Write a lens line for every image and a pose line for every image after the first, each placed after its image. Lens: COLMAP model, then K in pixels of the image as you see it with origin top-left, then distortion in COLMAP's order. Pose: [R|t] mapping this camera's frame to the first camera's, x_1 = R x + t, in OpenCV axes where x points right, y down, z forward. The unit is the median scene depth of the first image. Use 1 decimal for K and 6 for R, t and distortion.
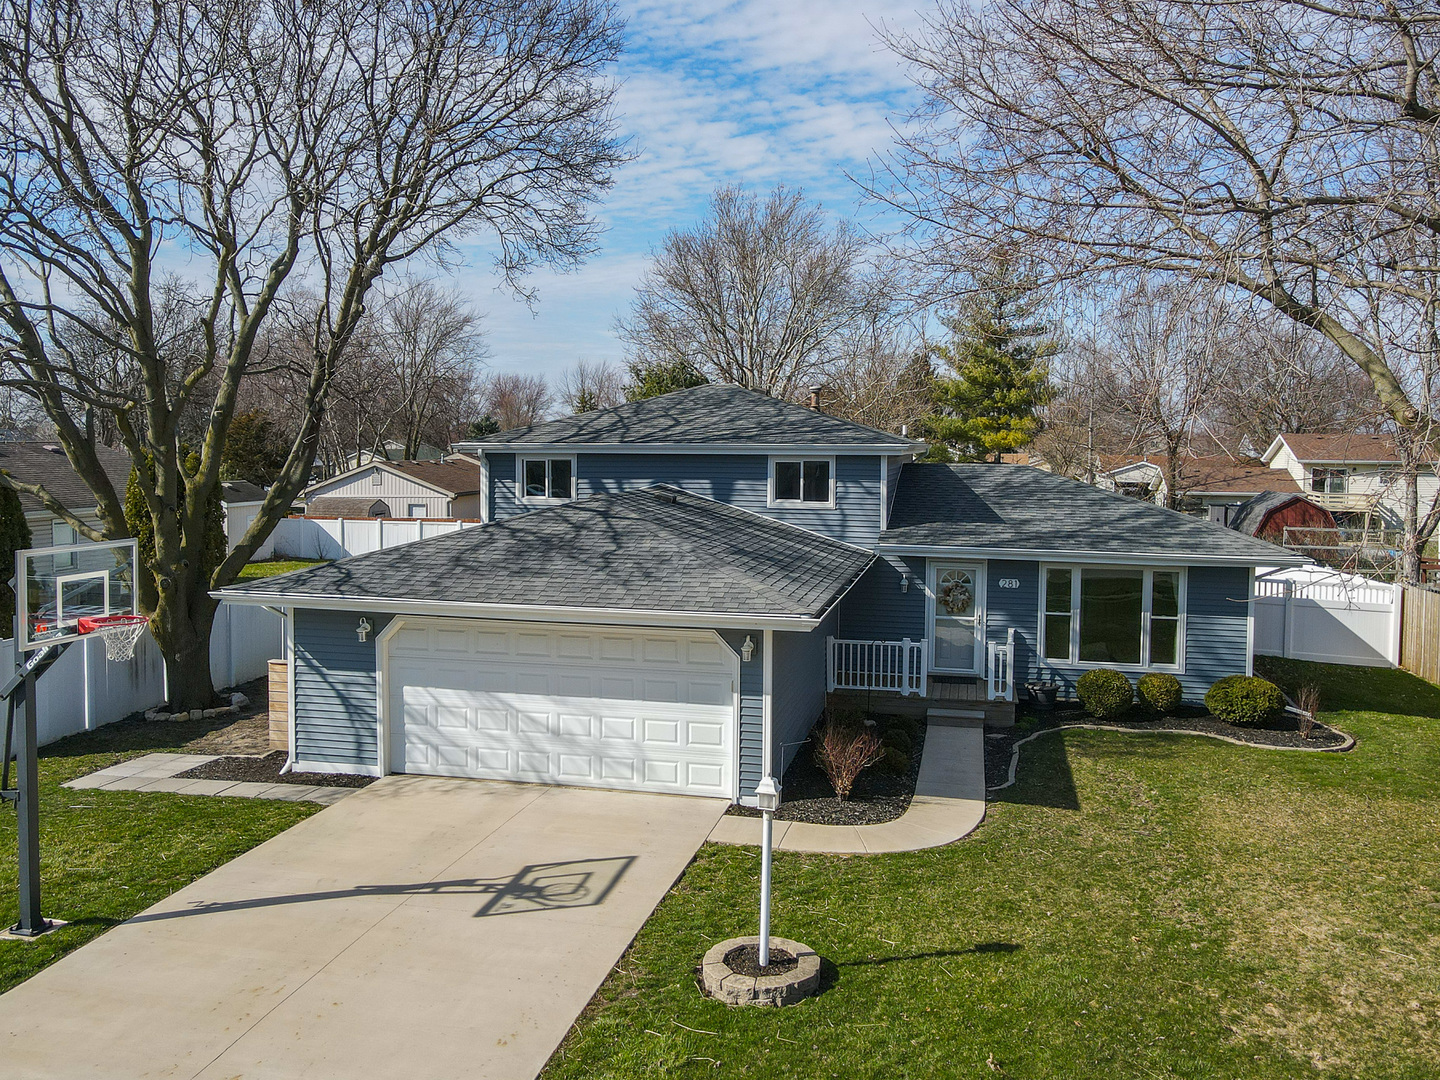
lens RADIAL K [[1214.6, 0, 720.0], [0, 1214.6, 540.0], [0, 0, 1]] dist [-0.001943, 0.000053]
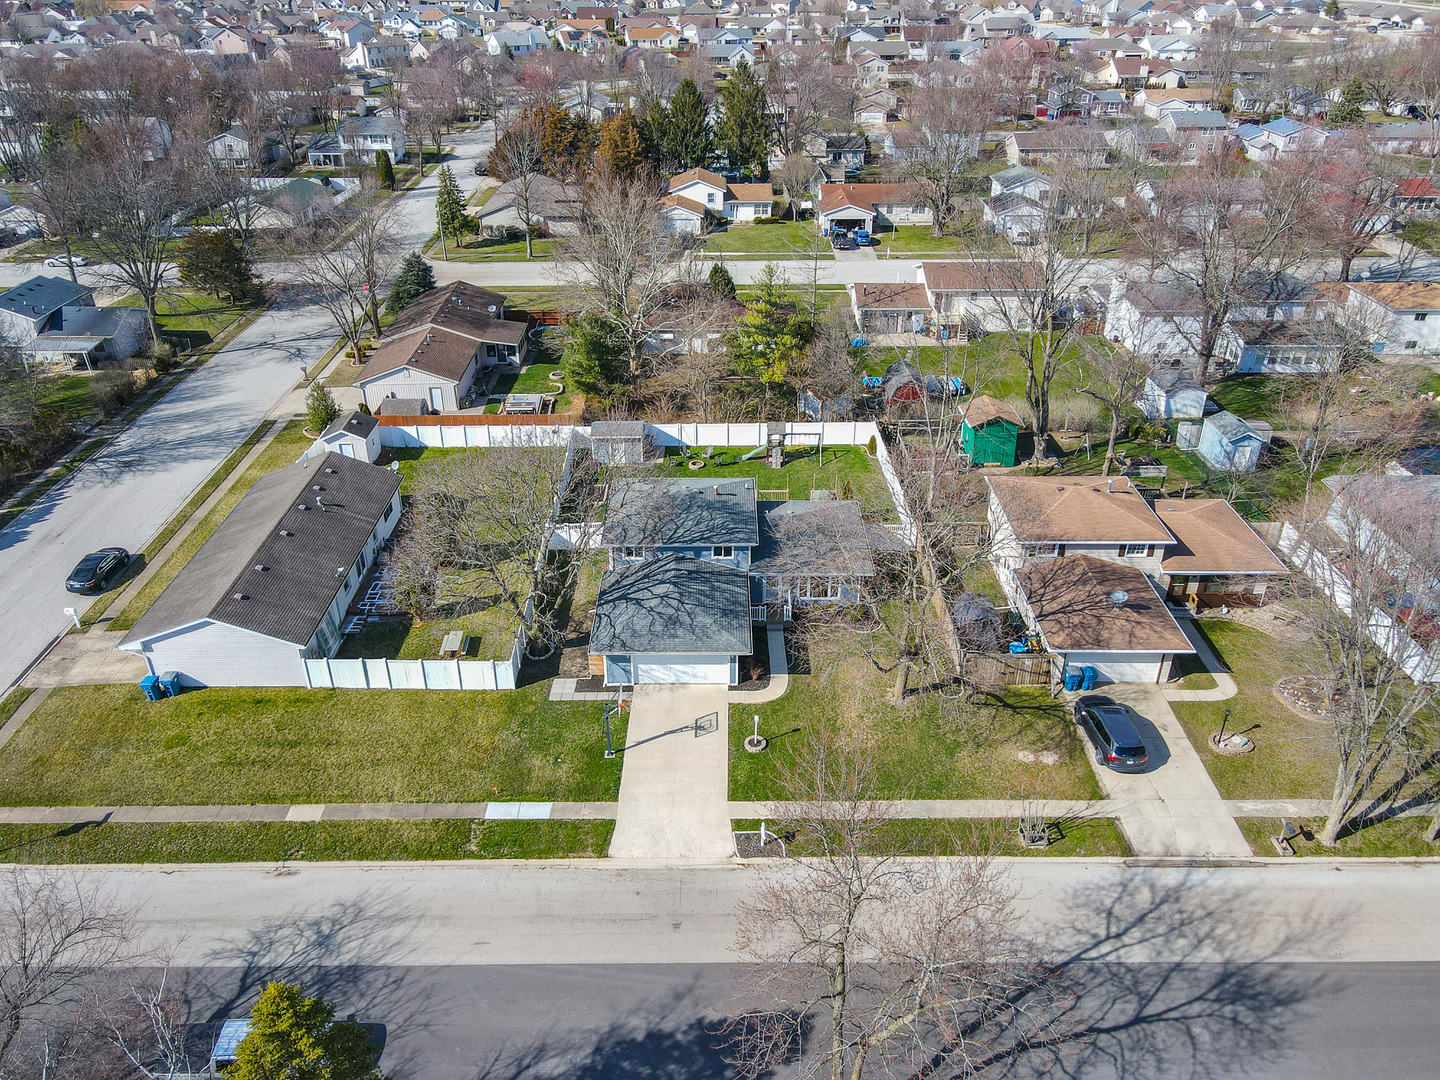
lens RADIAL K [[1214.6, 0, 720.0], [0, 1214.6, 540.0], [0, 0, 1]] dist [-0.001943, 0.000053]
pose [[0.973687, -0.117080, 0.195515, -0.752275], [0.019976, 0.898484, 0.438552, -1.994613], [-0.227013, -0.423106, 0.877181, -2.341672]]
